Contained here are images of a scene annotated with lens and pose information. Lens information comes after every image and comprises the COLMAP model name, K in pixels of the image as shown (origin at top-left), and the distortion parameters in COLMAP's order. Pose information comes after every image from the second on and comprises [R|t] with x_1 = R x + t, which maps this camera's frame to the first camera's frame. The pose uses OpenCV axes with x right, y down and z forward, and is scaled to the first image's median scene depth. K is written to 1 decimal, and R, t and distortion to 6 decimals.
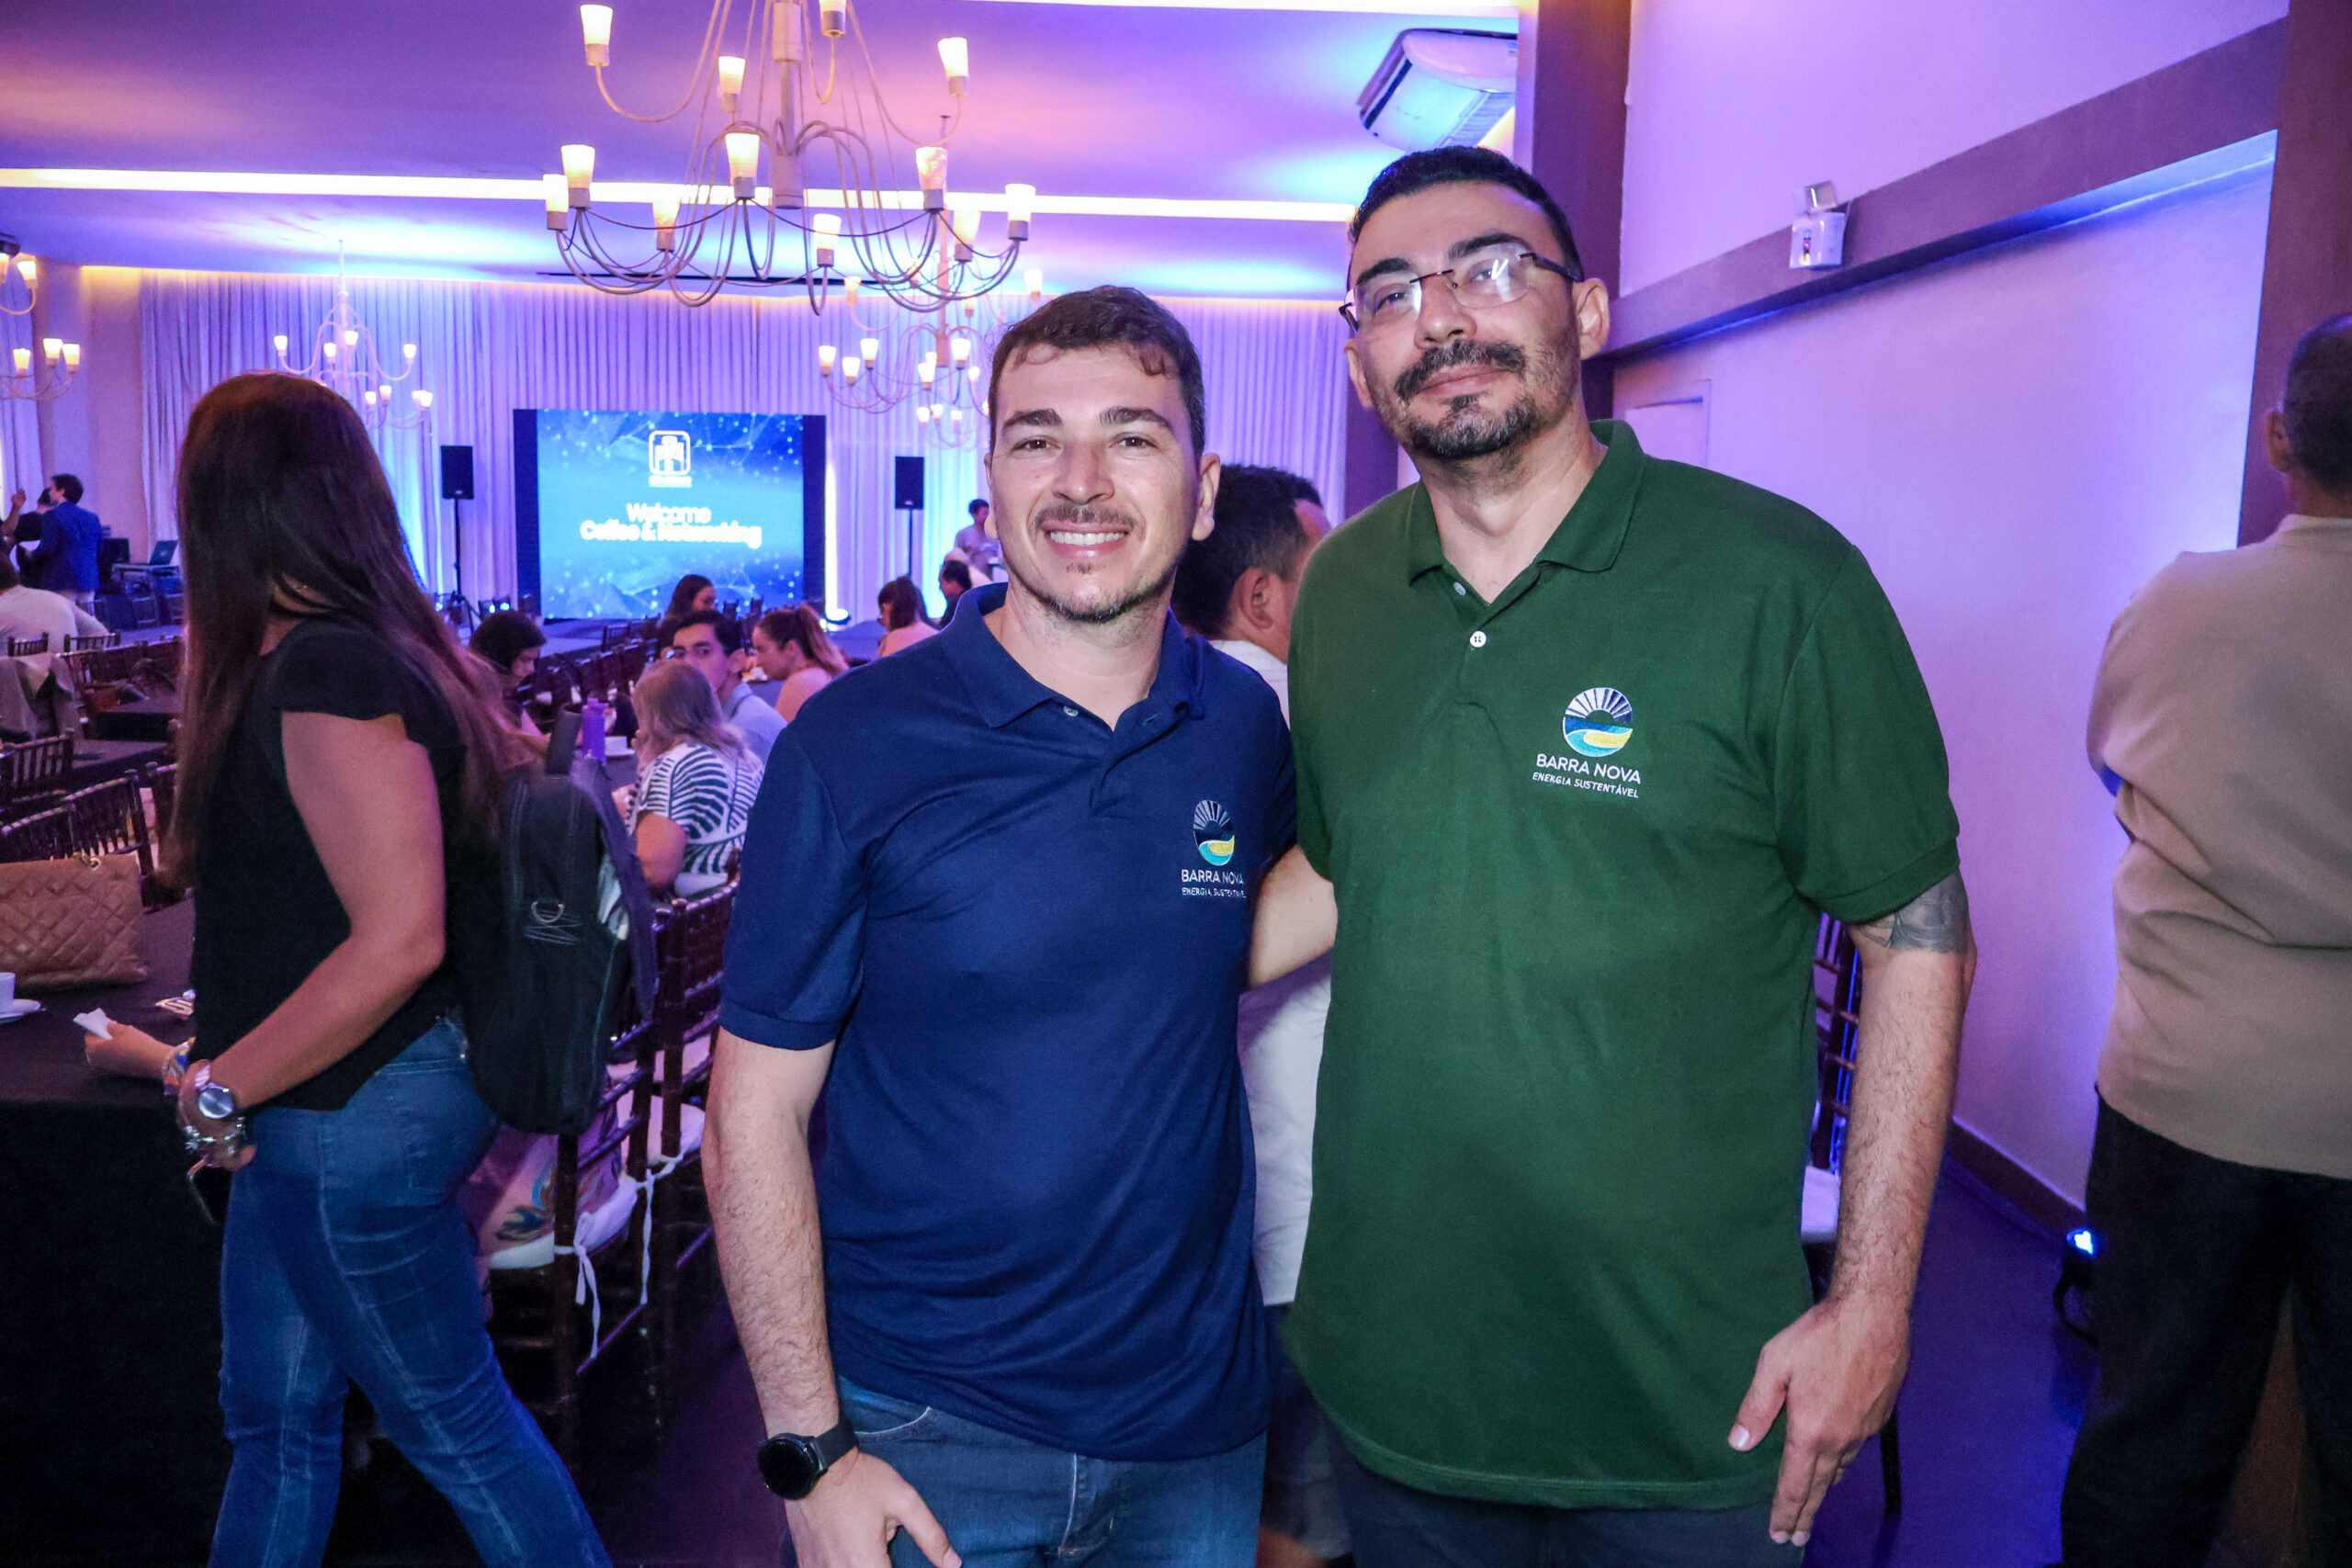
lens RADIAL K [[1959.1, 0, 1193.0], [0, 1959.1, 802.9], [0, 0, 1]] dist [-0.025216, 0.024317]
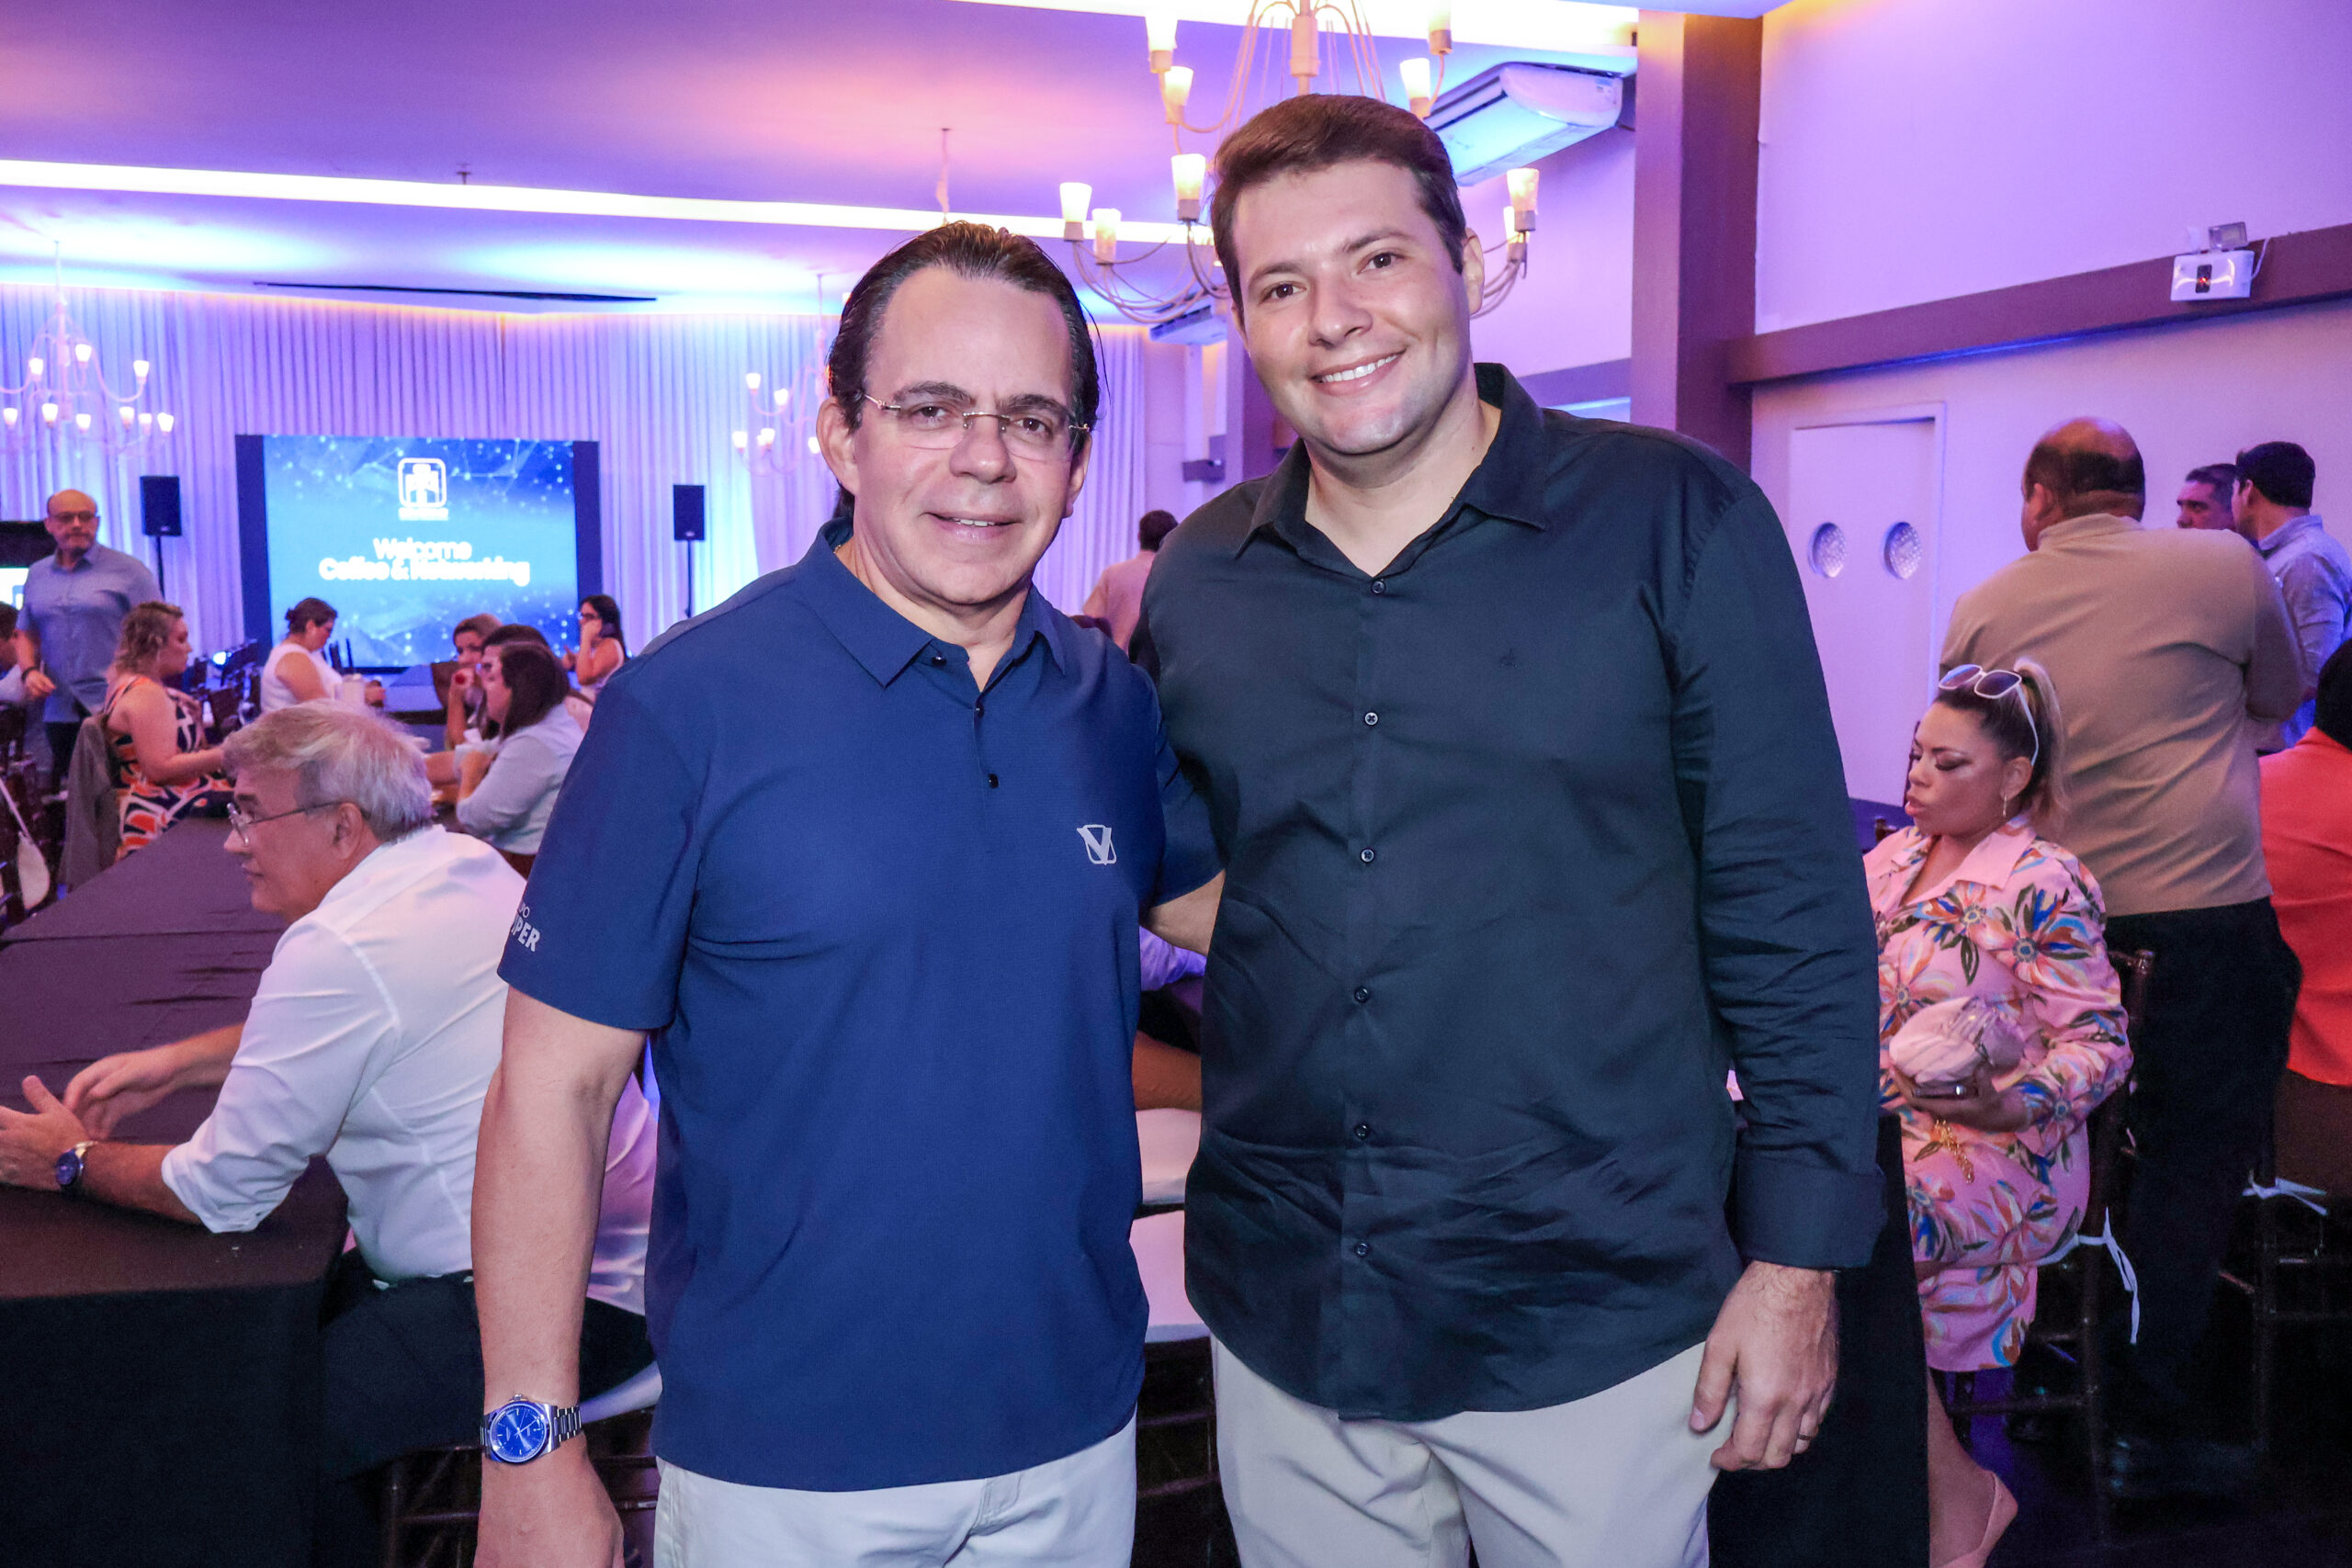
lens RADIAL K [[2009.2, 0, 1183.7], [0, 2009.2, 766.8], [0, 0, 1]] dist [-0.017114, 0.006560]
pose [[0.967967, -0.040883, 0.247727, -0.161248], [0.049879, 0.998300, -0.030144, -0.001663], [-0.246074, 0.041535, 0.968361, 0.017764]]
